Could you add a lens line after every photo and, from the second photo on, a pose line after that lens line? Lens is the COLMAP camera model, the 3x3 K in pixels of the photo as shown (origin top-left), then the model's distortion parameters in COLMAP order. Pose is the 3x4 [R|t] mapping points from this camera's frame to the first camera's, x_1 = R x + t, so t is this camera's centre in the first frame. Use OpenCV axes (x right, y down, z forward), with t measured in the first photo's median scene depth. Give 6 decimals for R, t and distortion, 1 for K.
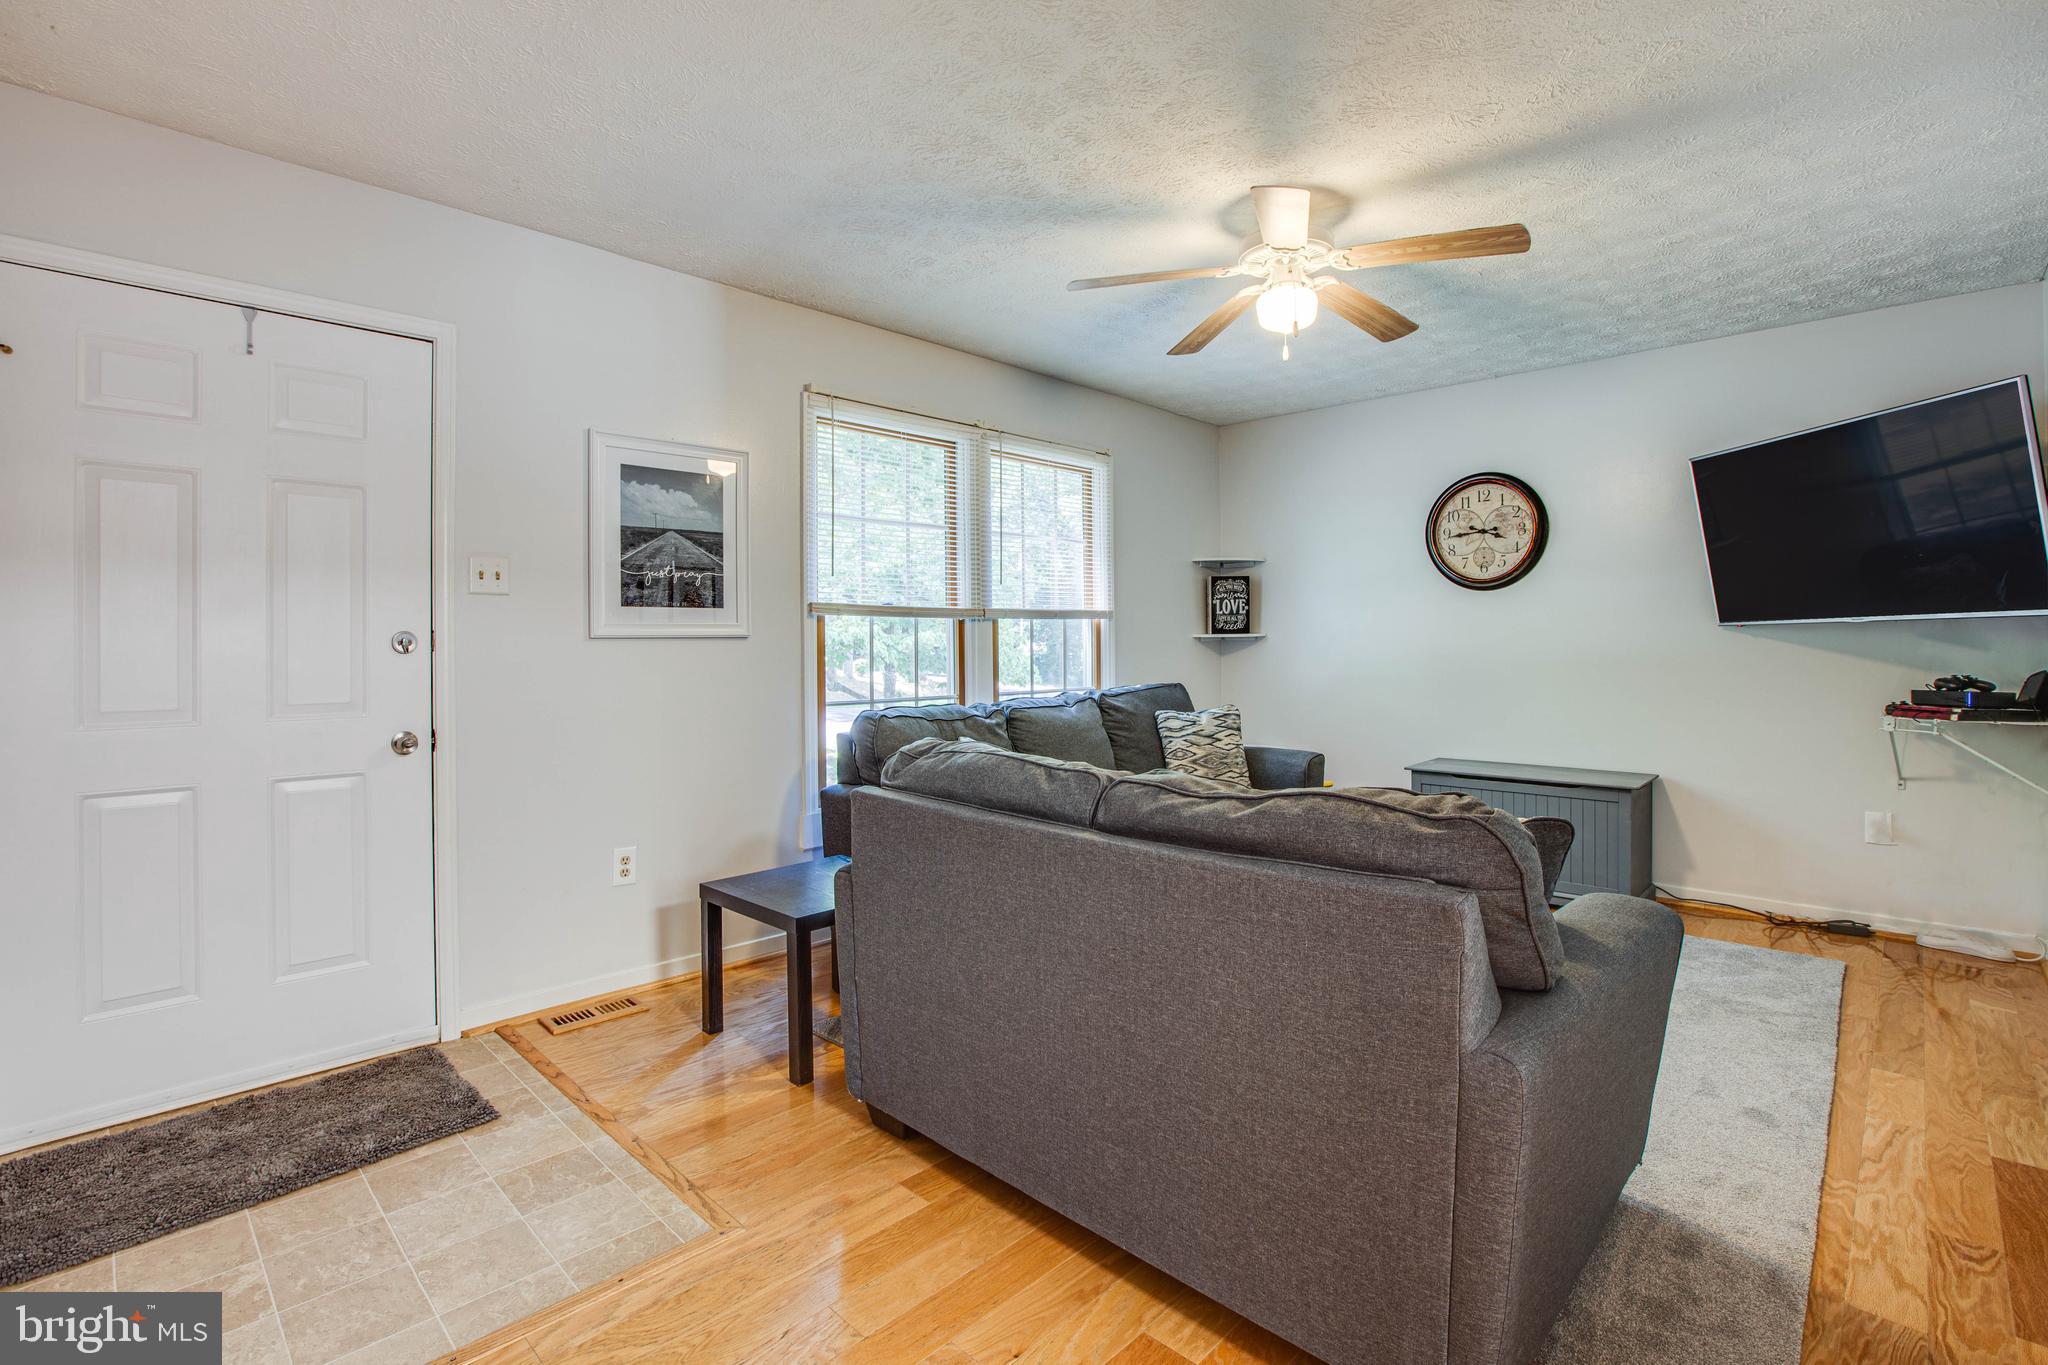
lens RADIAL K [[949.8, 0, 1020.2], [0, 949.8, 640.2], [0, 0, 1]] dist [-0.040413, 0.009109]
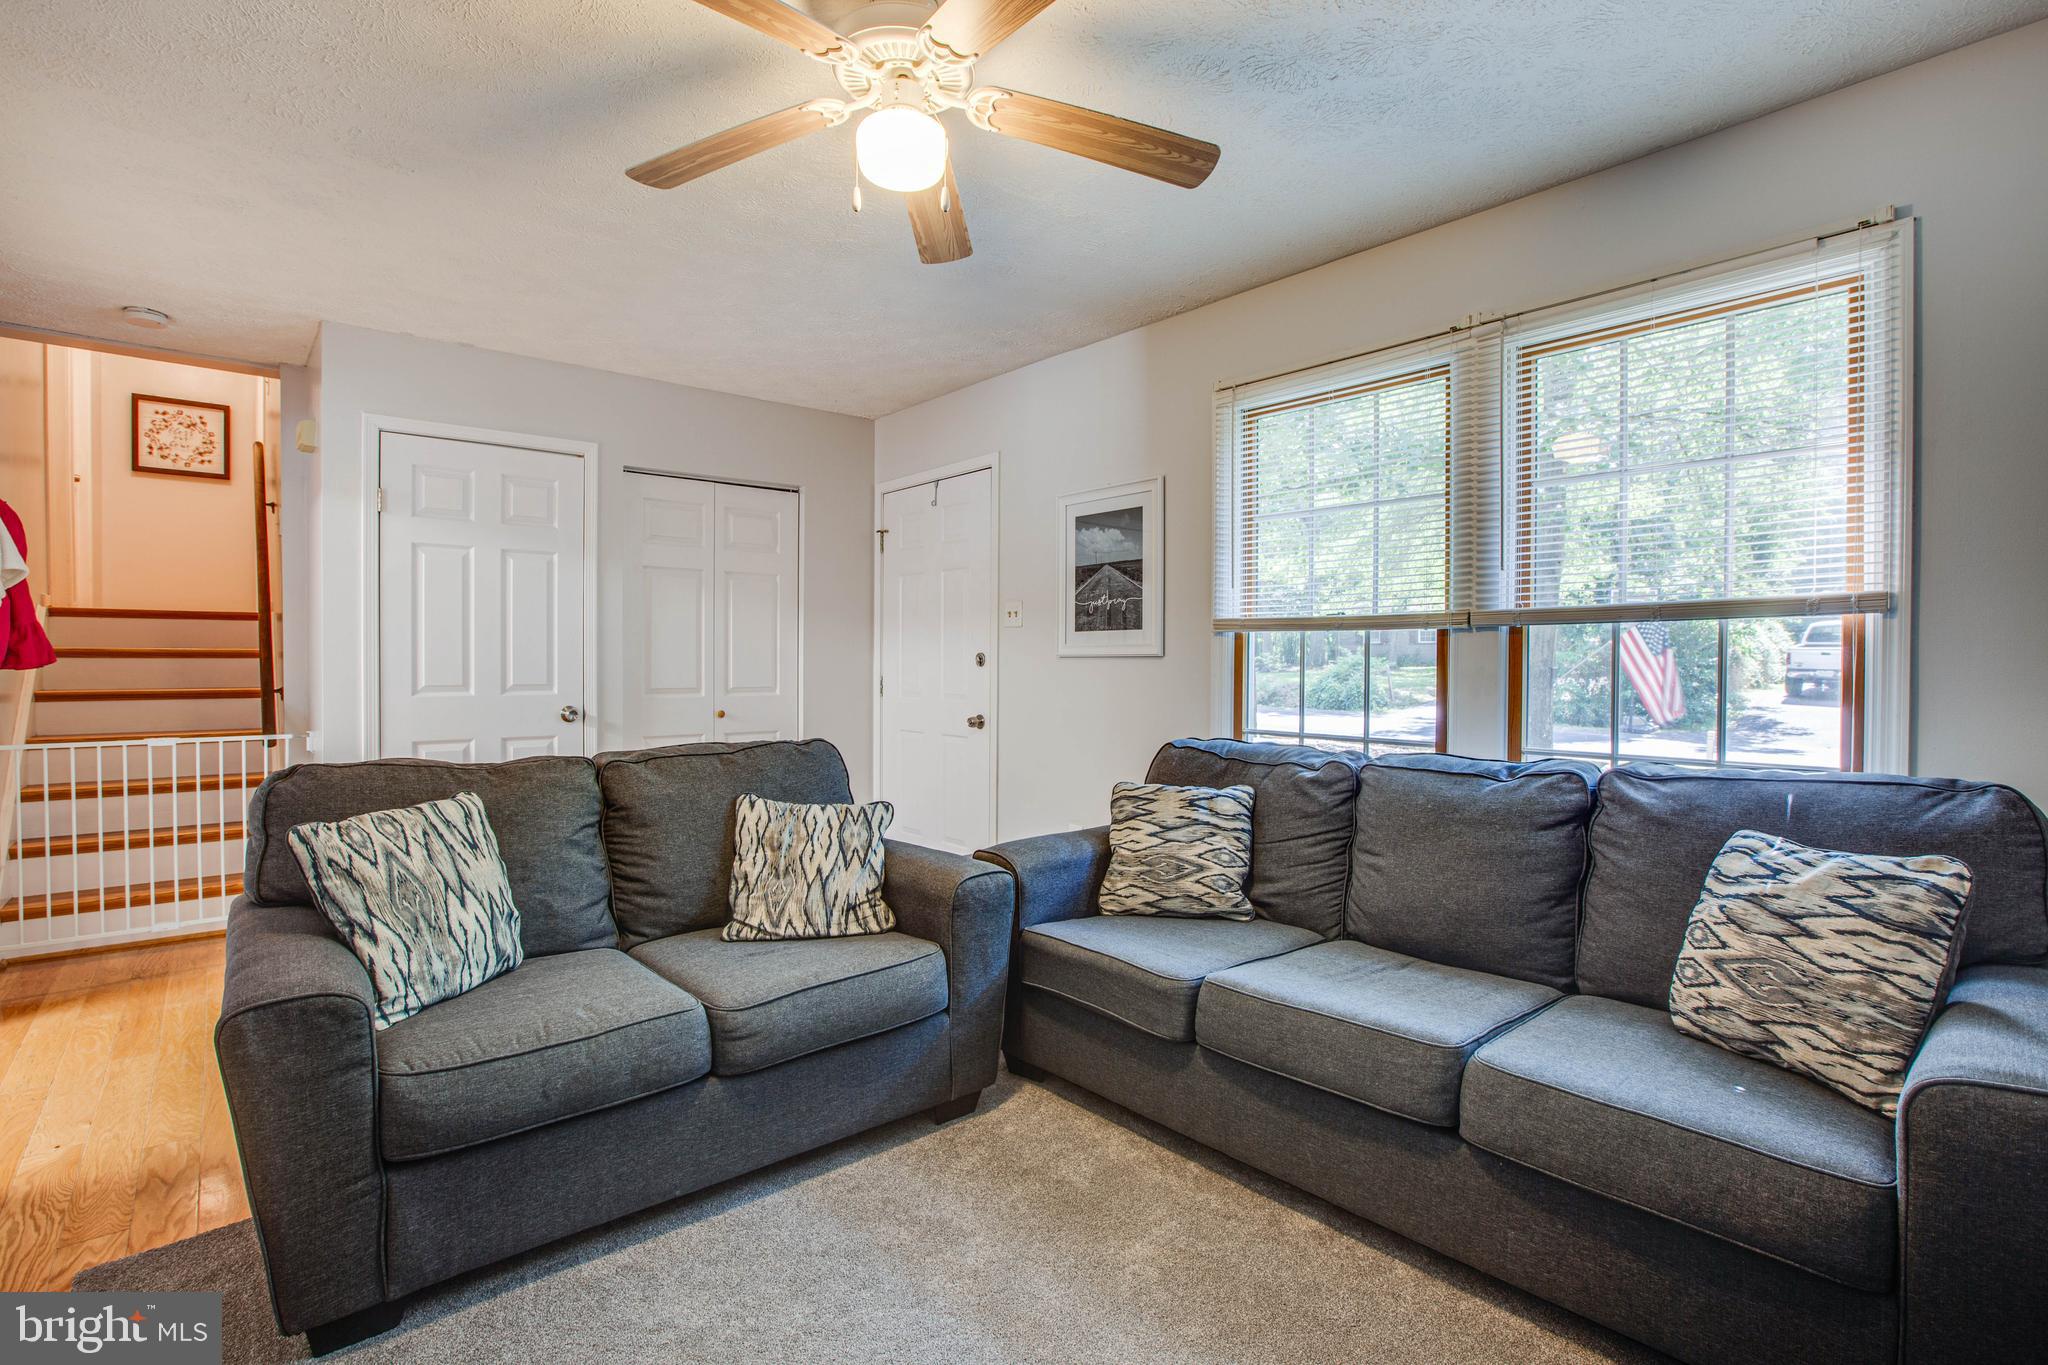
lens RADIAL K [[949.8, 0, 1022.0], [0, 949.8, 675.6], [0, 0, 1]] dist [-0.040413, 0.009109]
pose [[-0.071220, 0.021579, -0.997227, 0.776158], [-0.002030, 0.999761, 0.021778, -0.004276], [0.997459, 0.003576, -0.071160, 0.944084]]
